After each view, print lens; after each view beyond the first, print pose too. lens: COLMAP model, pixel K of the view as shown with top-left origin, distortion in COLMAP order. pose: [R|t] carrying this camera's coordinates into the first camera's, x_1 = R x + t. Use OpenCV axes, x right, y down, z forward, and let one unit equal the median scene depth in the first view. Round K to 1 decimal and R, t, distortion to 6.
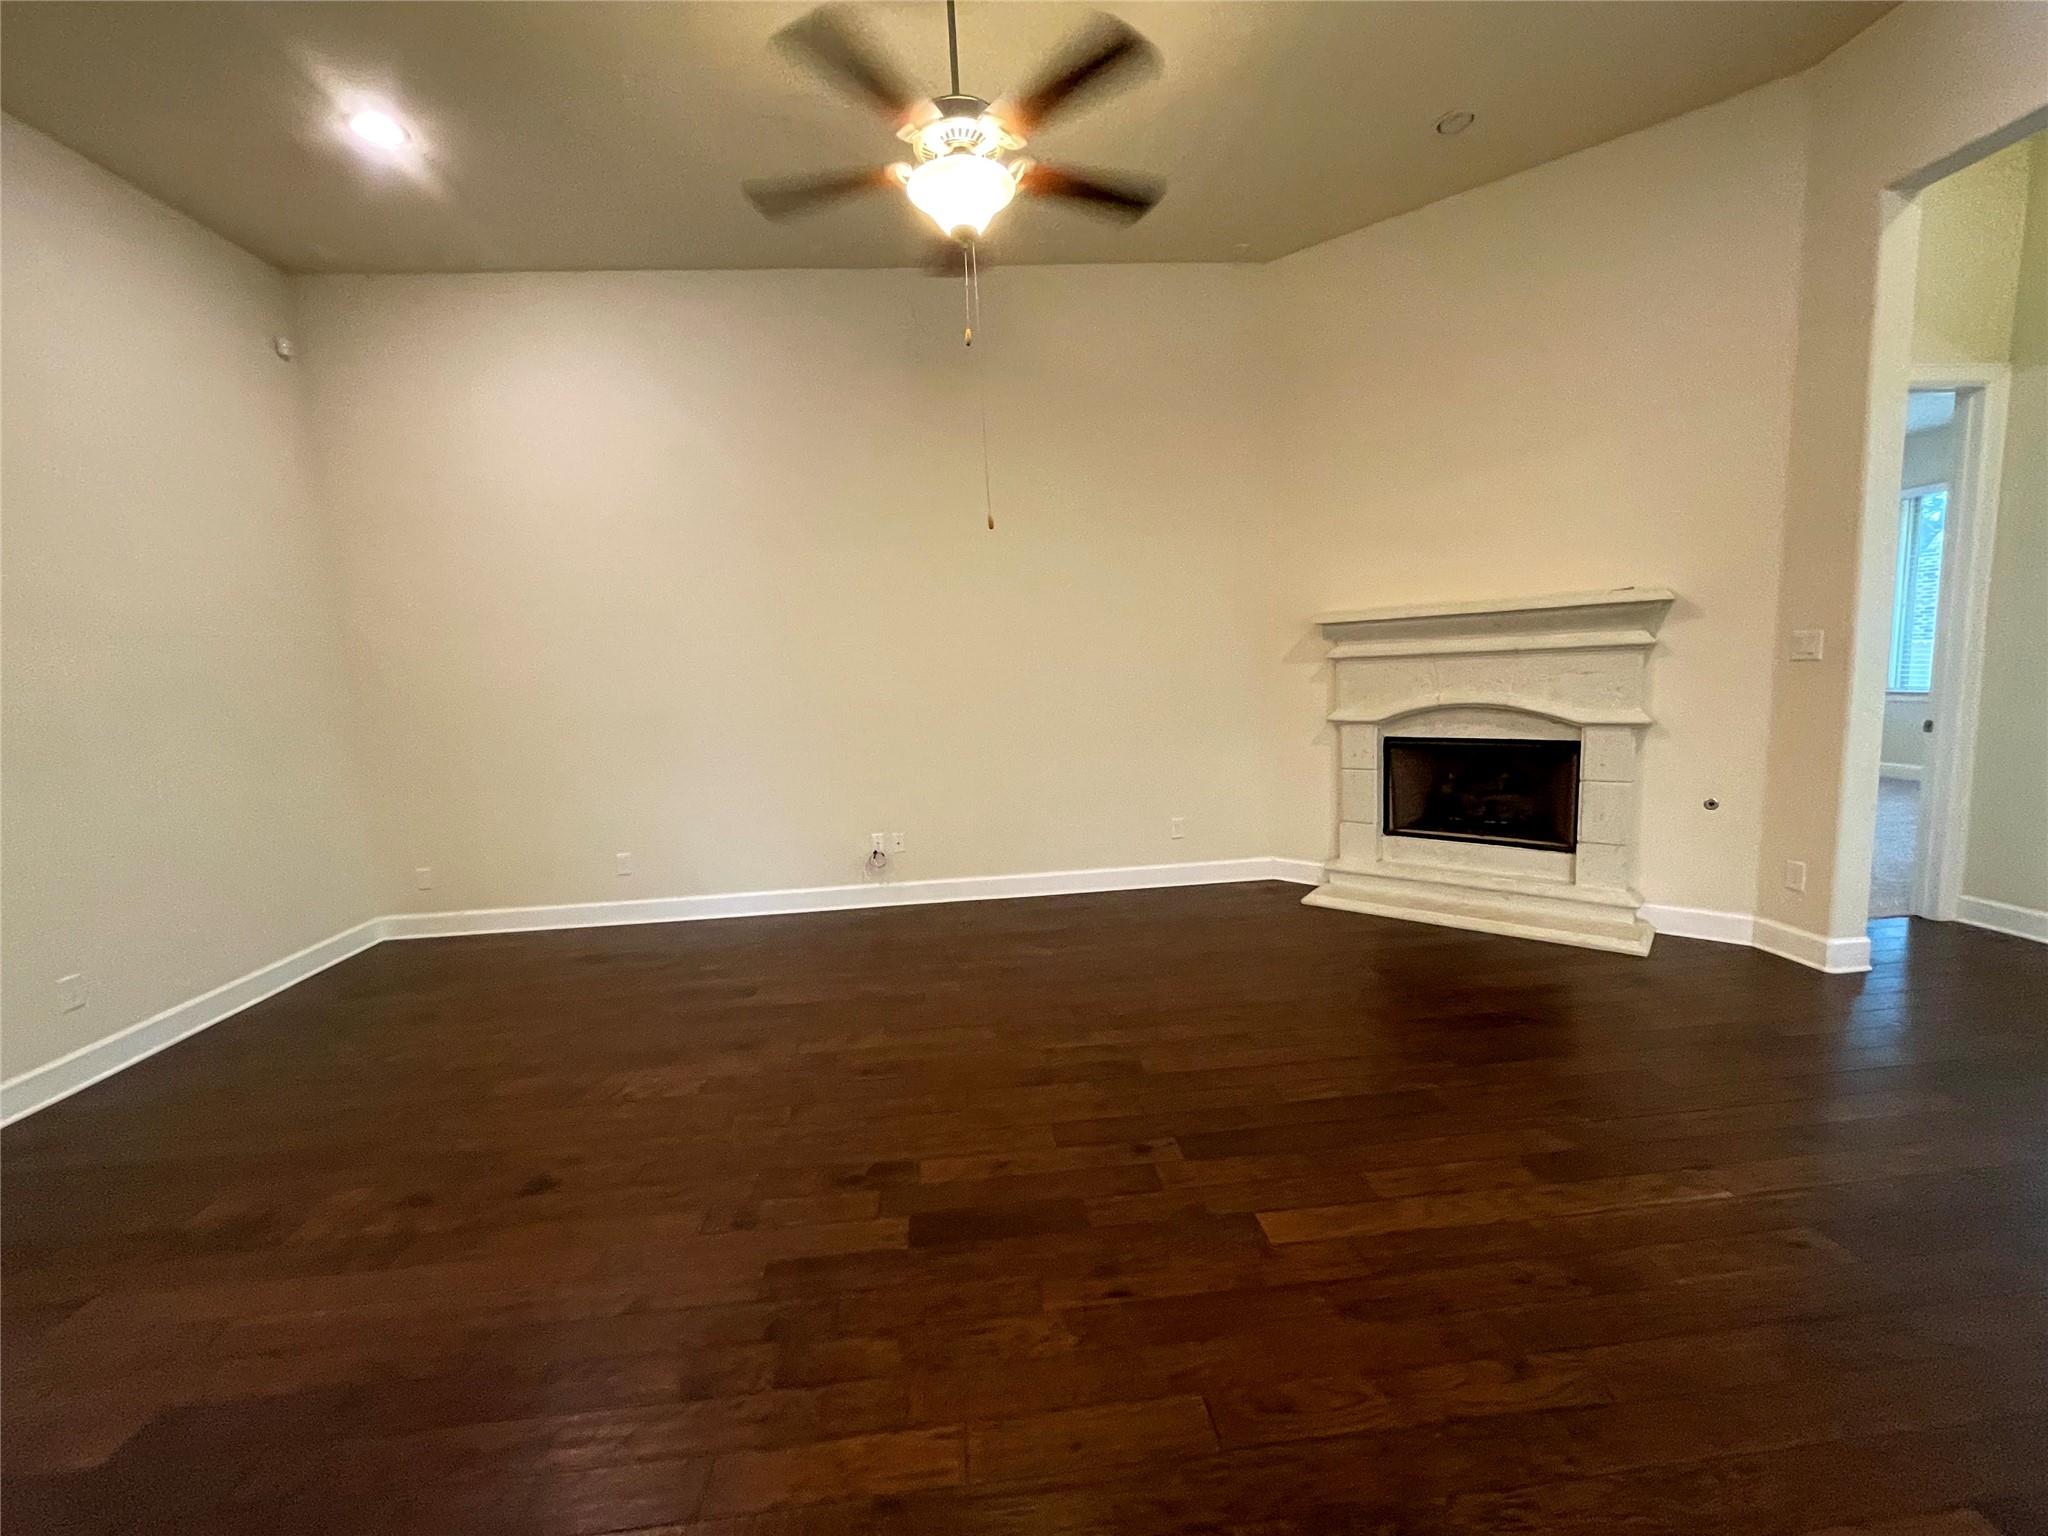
lens RADIAL K [[823.7, 0, 1024.0], [0, 823.7, 762.7], [0, 0, 1]] dist [-0.001597, -0.000479]
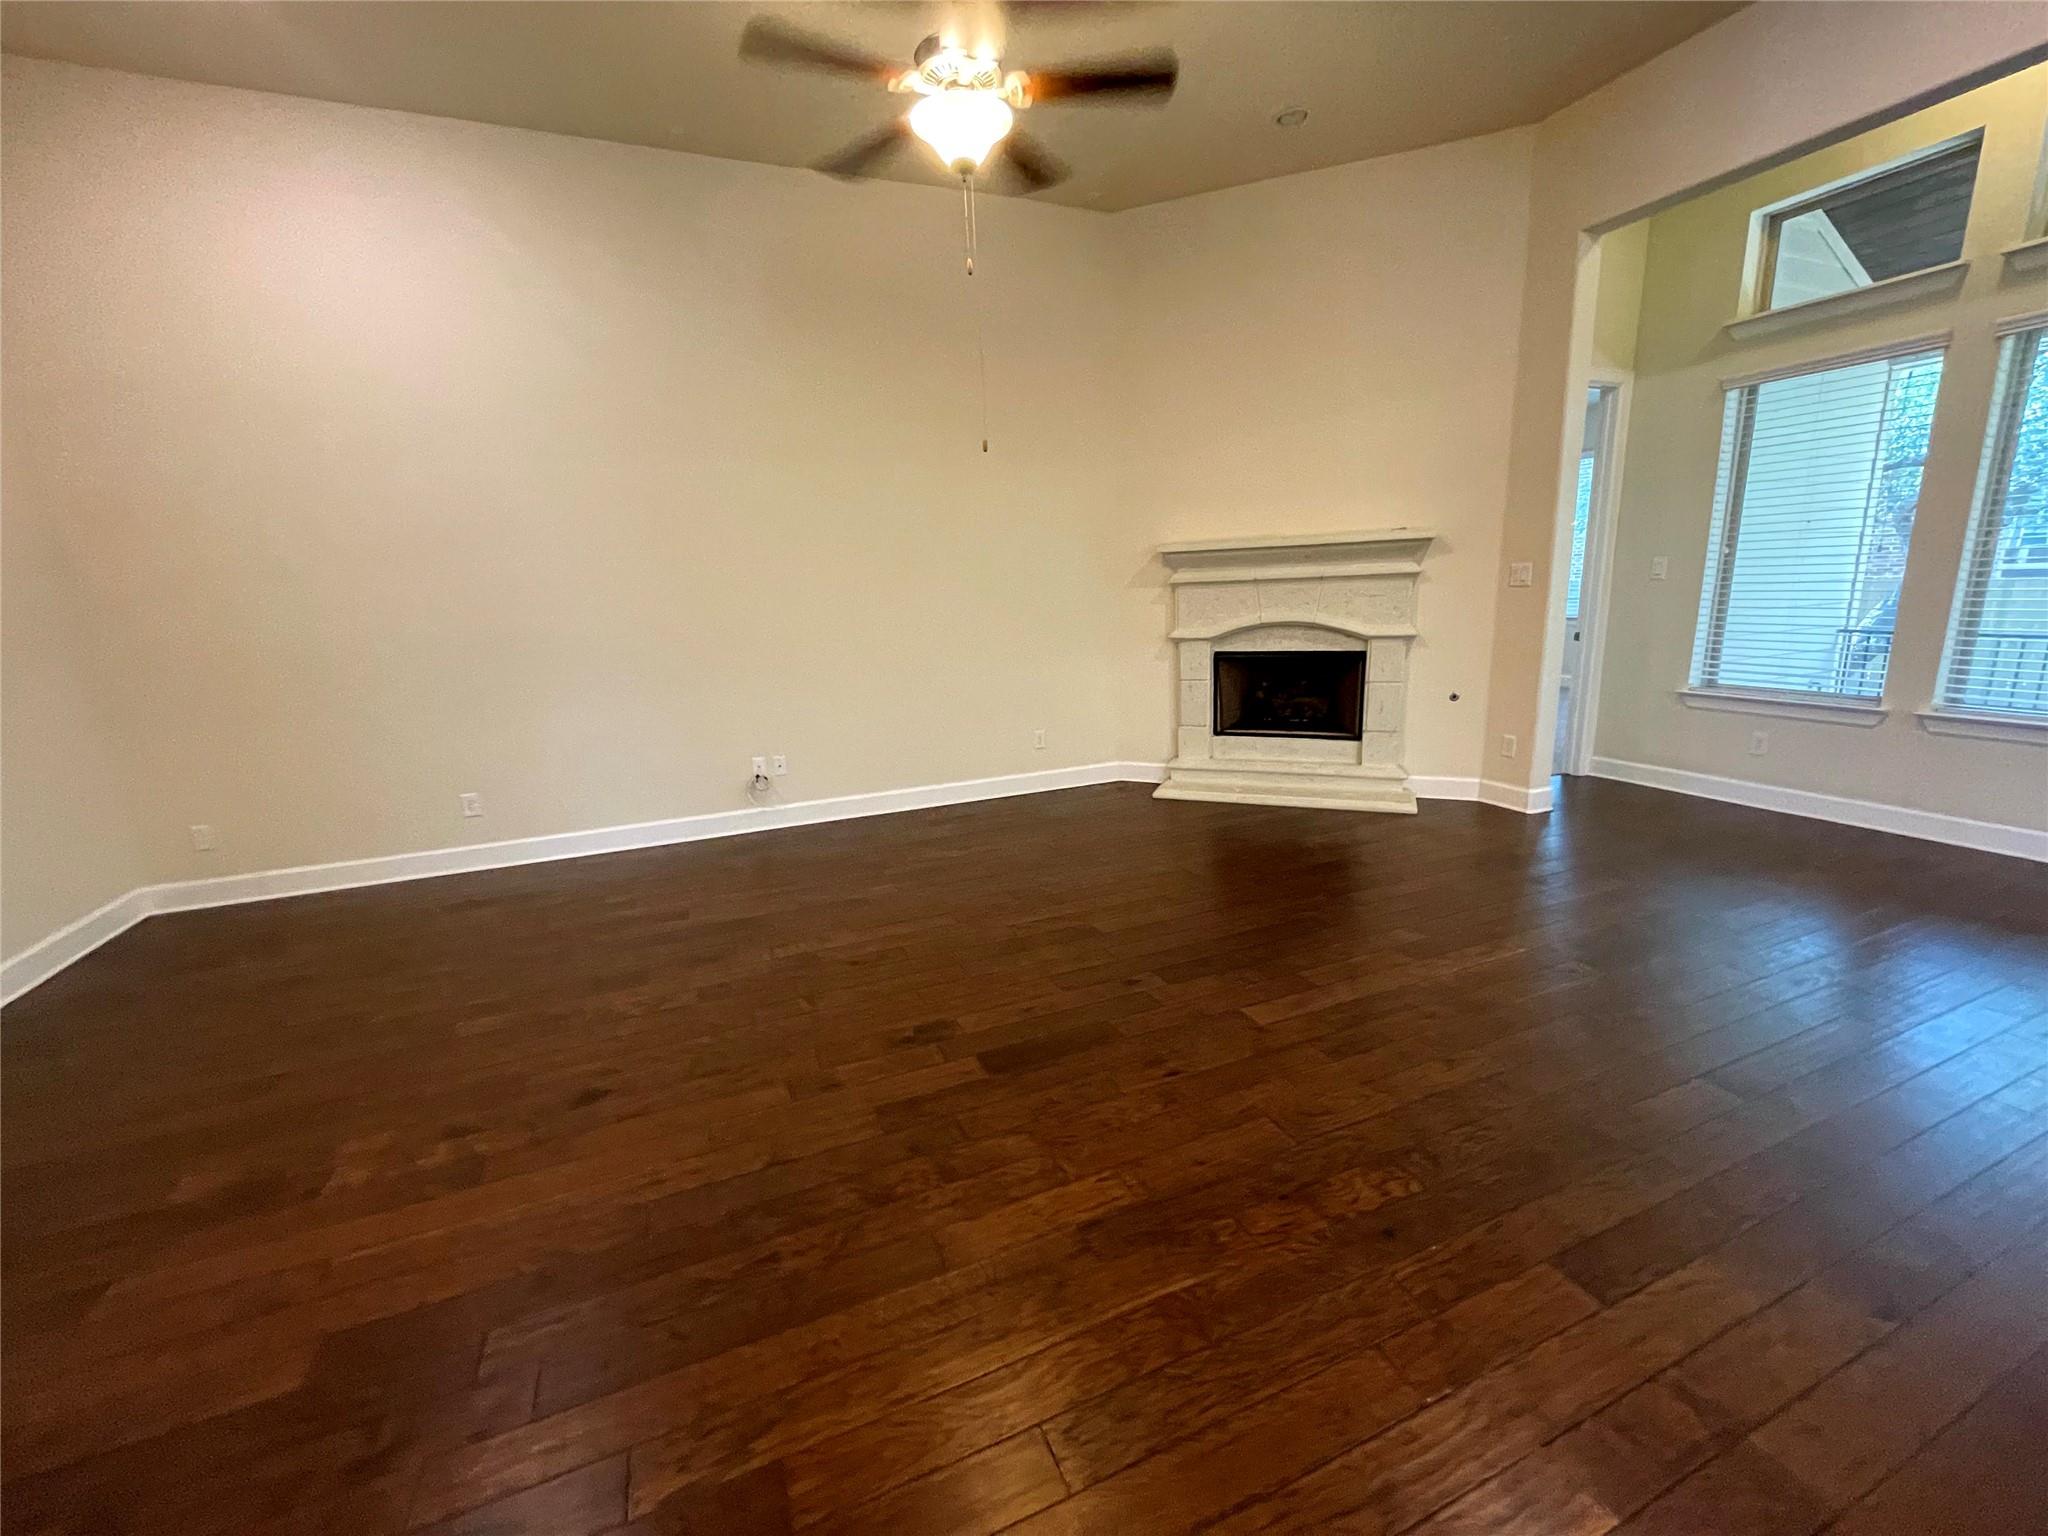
lens RADIAL K [[823.7, 0, 1021.7], [0, 823.7, 760.5], [0, 0, 1]] dist [-0.001597, -0.000479]
pose [[0.952826, -0.052903, 0.298870, -0.228364], [0.030317, 0.996357, 0.079713, 0.026367], [-0.301998, -0.066892, 0.950959, -0.053863]]
